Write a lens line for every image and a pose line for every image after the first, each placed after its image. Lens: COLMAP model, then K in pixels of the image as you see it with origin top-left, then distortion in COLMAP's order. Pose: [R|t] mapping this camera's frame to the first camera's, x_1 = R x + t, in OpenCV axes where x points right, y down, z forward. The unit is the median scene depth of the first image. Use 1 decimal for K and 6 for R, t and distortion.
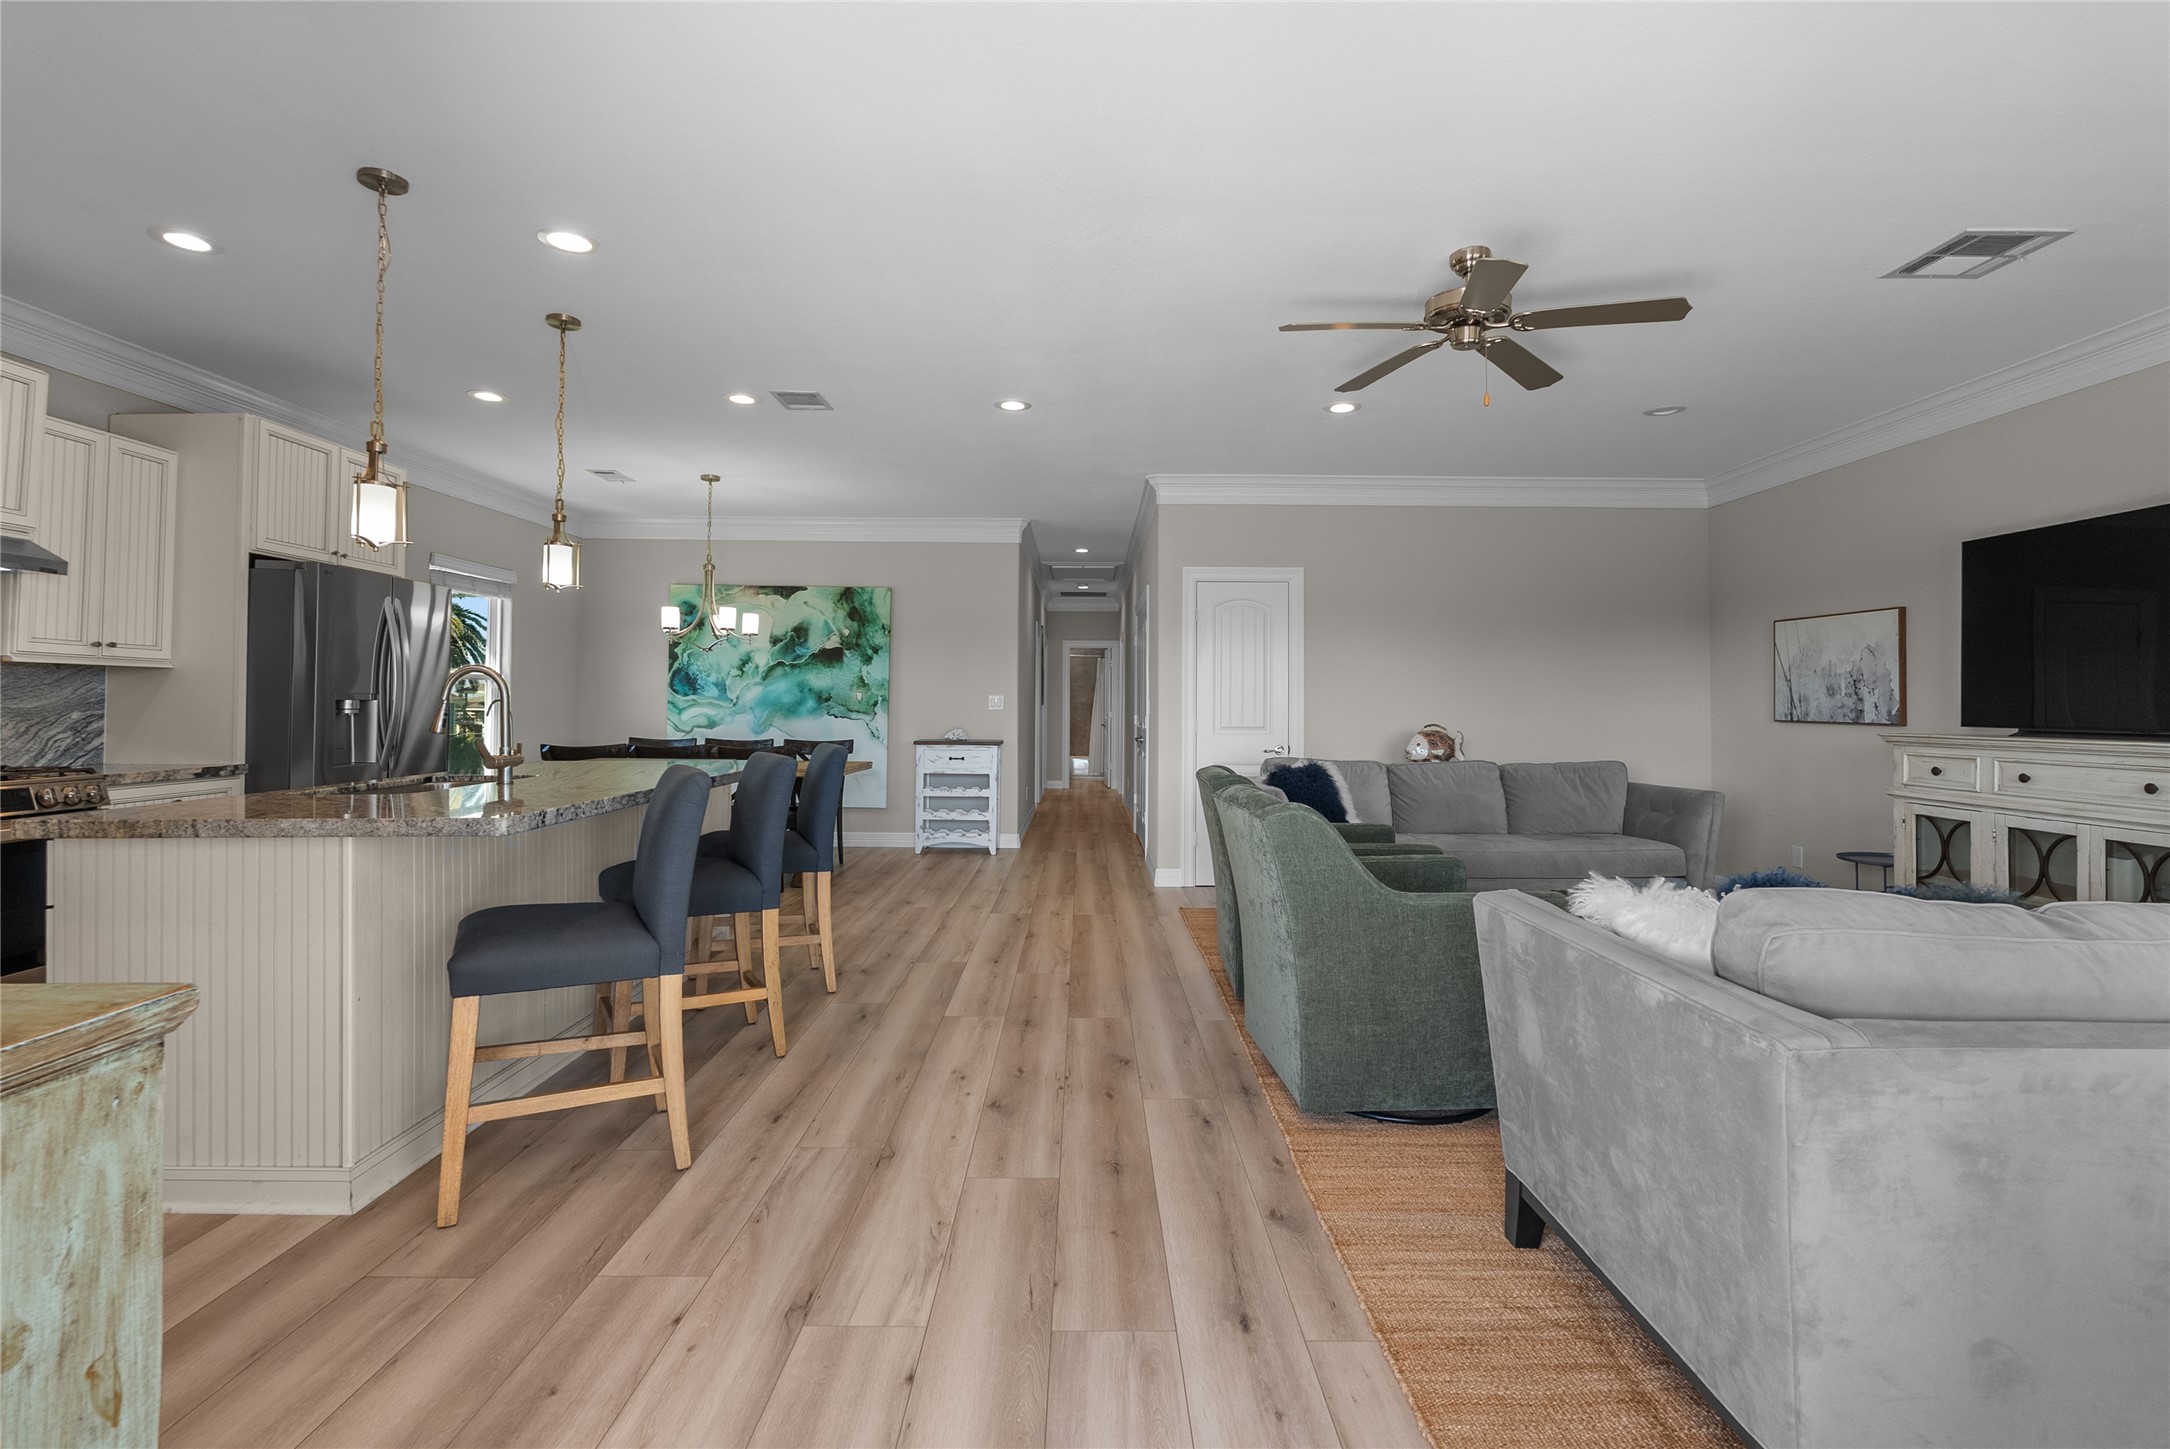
lens RADIAL K [[965.2, 0, 1099.8], [0, 965.2, 688.4], [0, 0, 1]] dist [-0.008196, 0.000663]
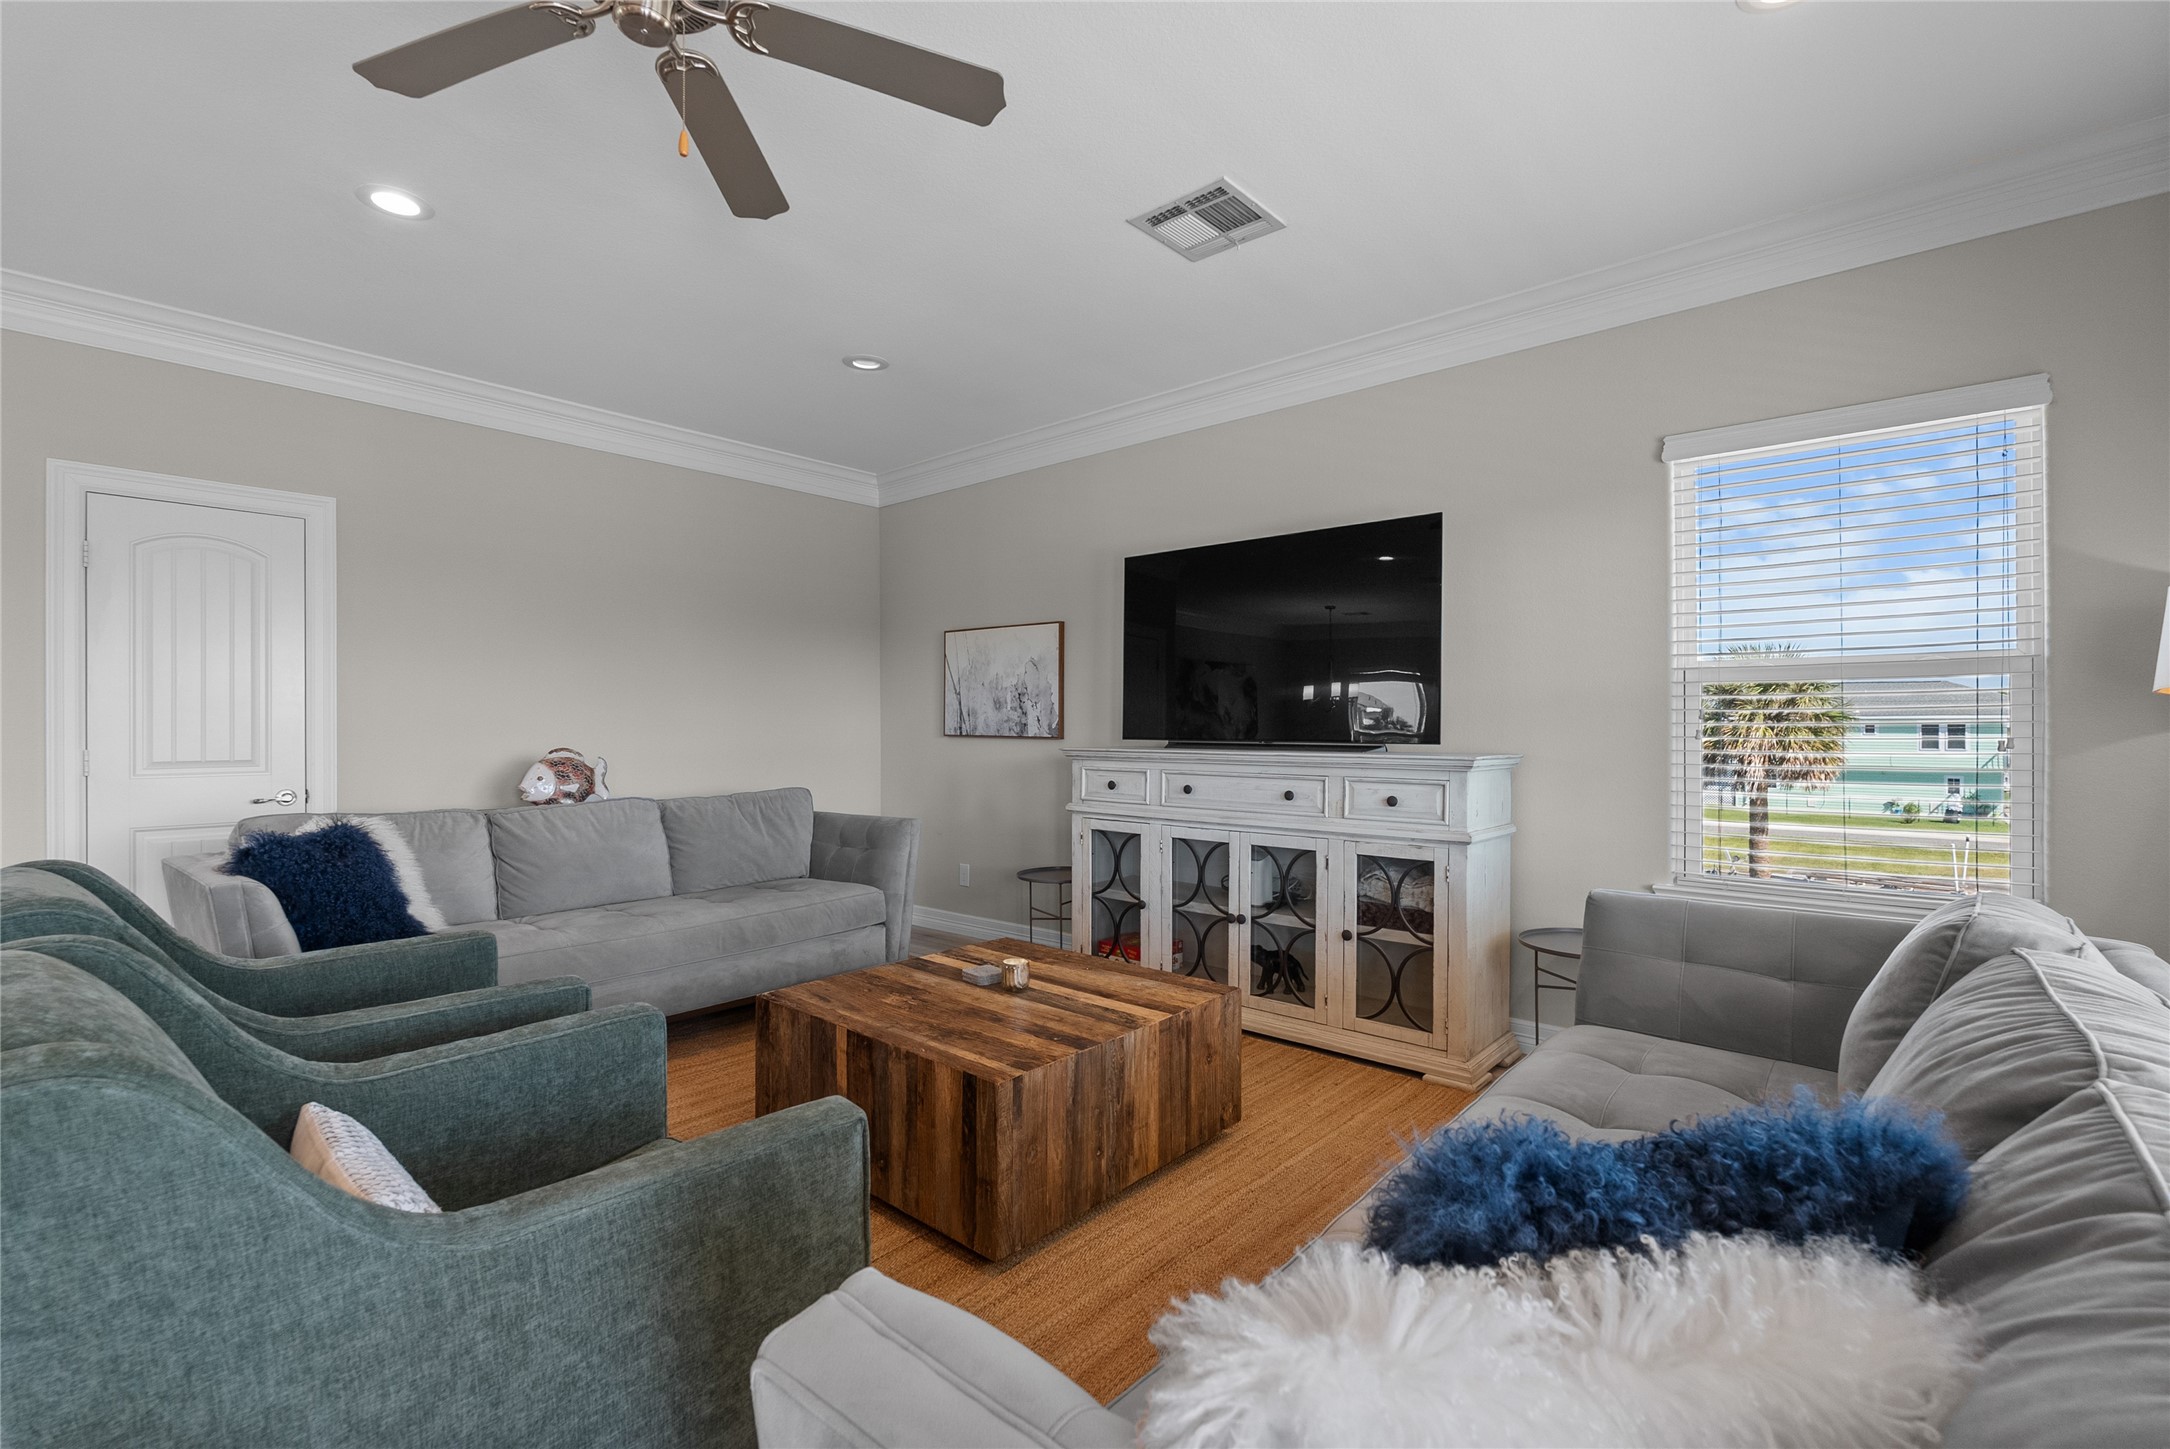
lens RADIAL K [[965.2, 0, 1081.0], [0, 965.2, 727.0], [0, 0, 1]] dist [-0.008196, 0.000663]
pose [[0.670161, -0.009715, 0.742152, 0.075754], [-0.007653, 0.999771, 0.019998, 0.004562], [-0.742177, -0.019082, 0.669933, 0.240167]]
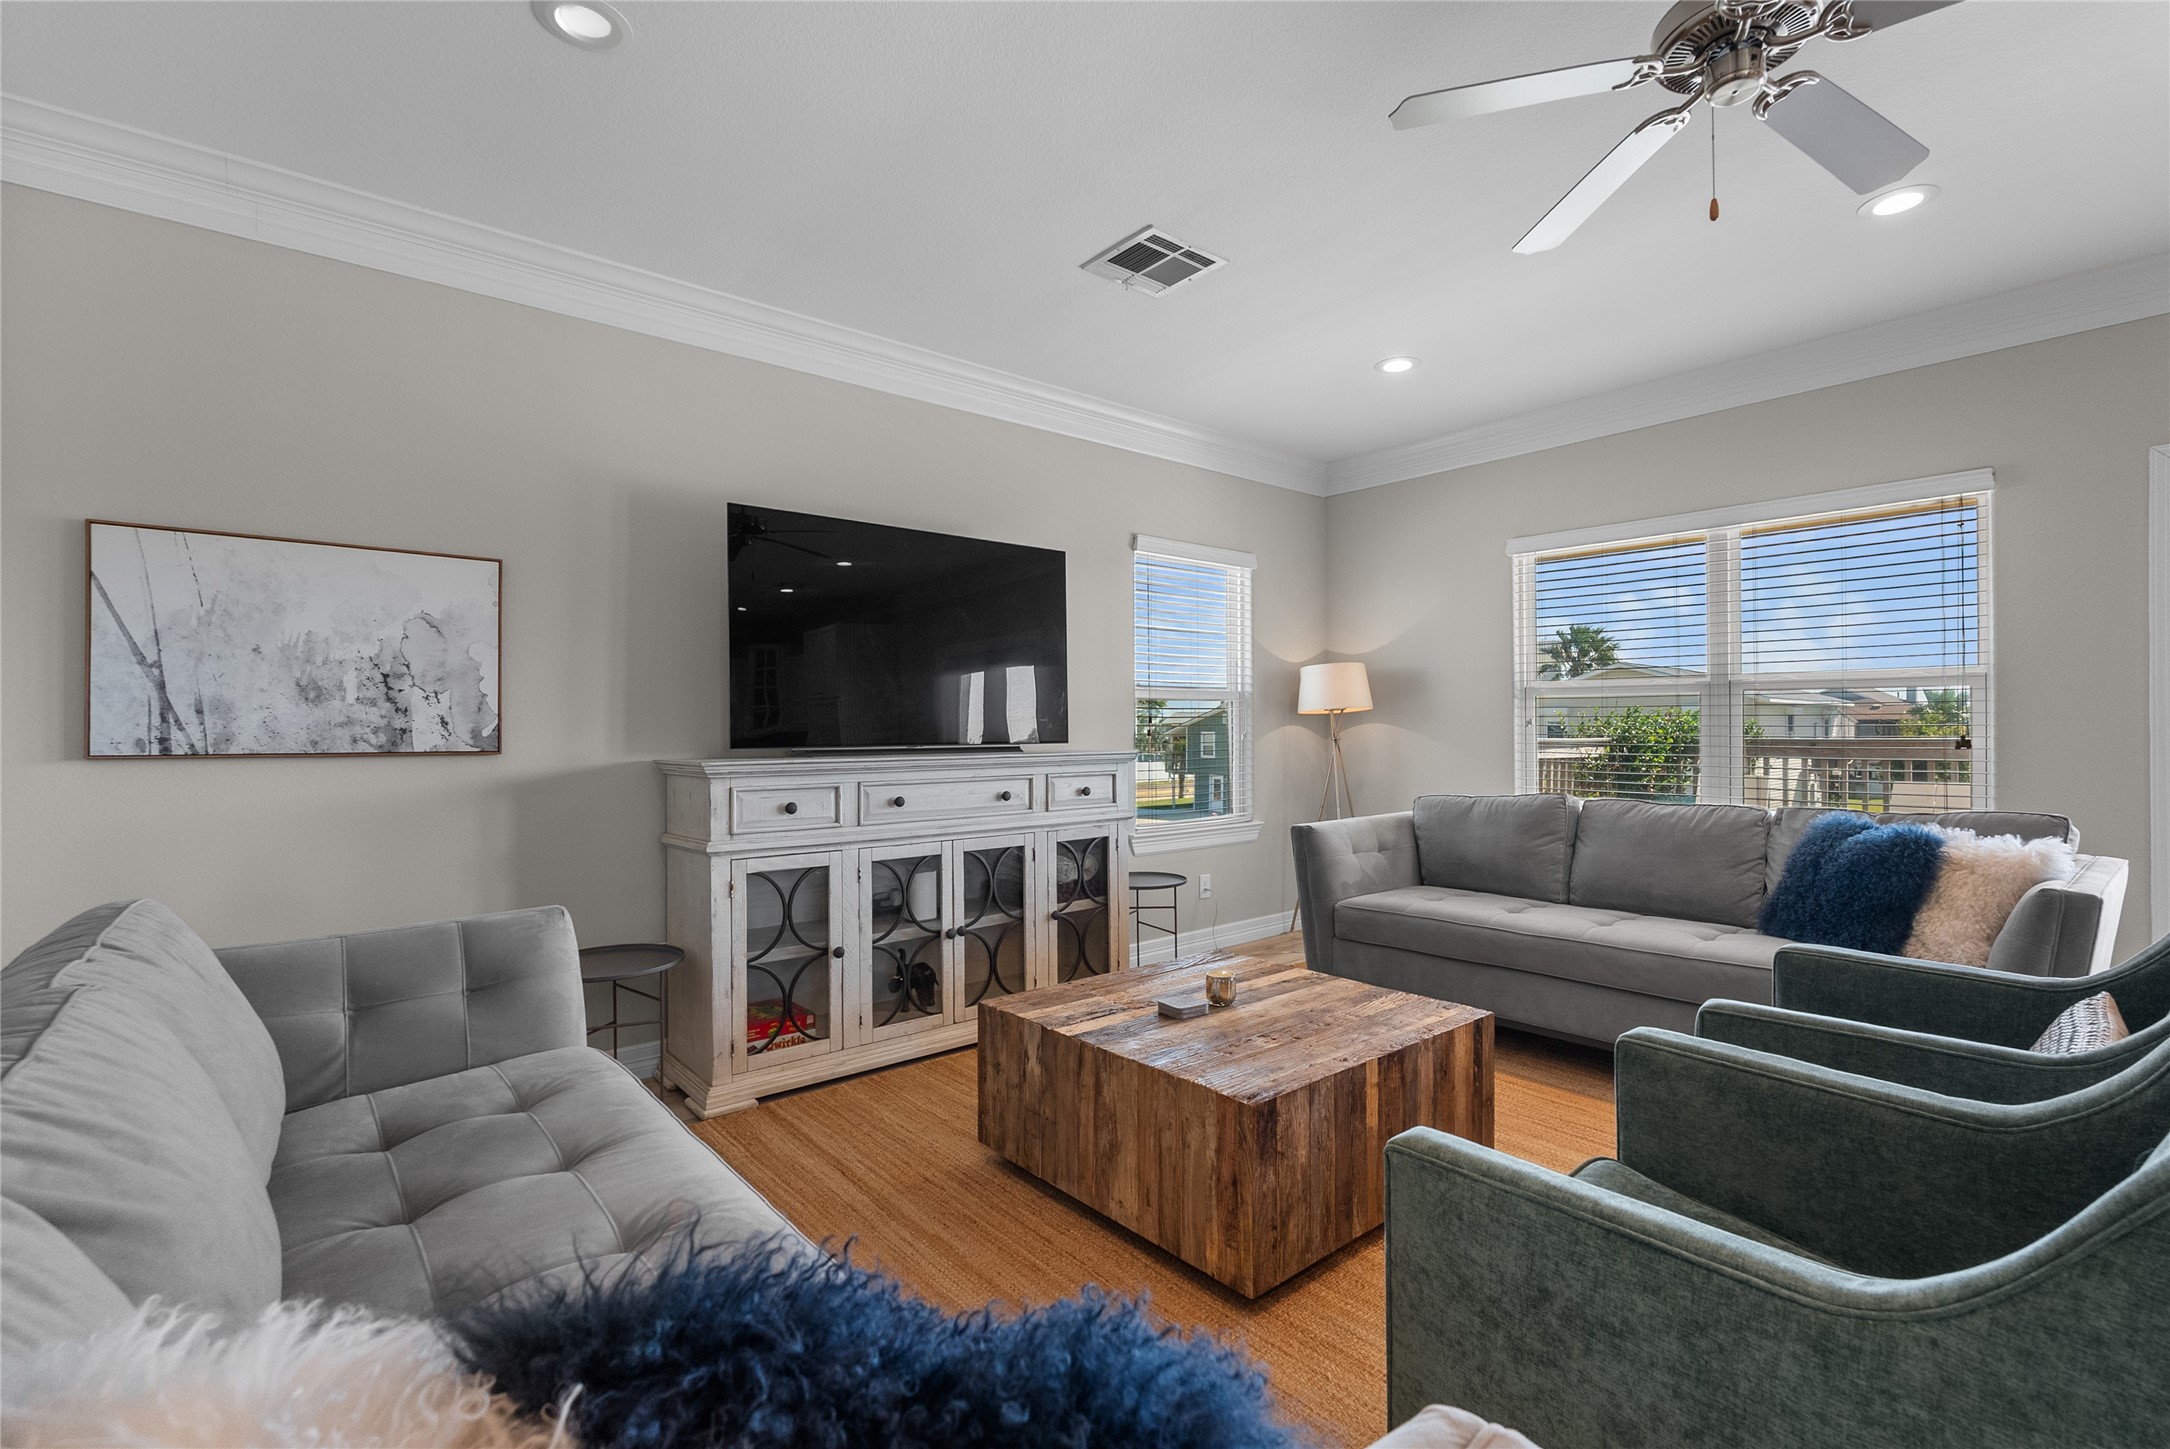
lens RADIAL K [[965.2, 0, 1100.5], [0, 965.2, 737.7], [0, 0, 1]] dist [-0.008196, 0.000663]
pose [[-0.638203, -0.009541, 0.769809, 0.094160], [-0.010695, 0.999937, 0.003527, 0.017459], [-0.769794, -0.005982, -0.638264, 0.866317]]
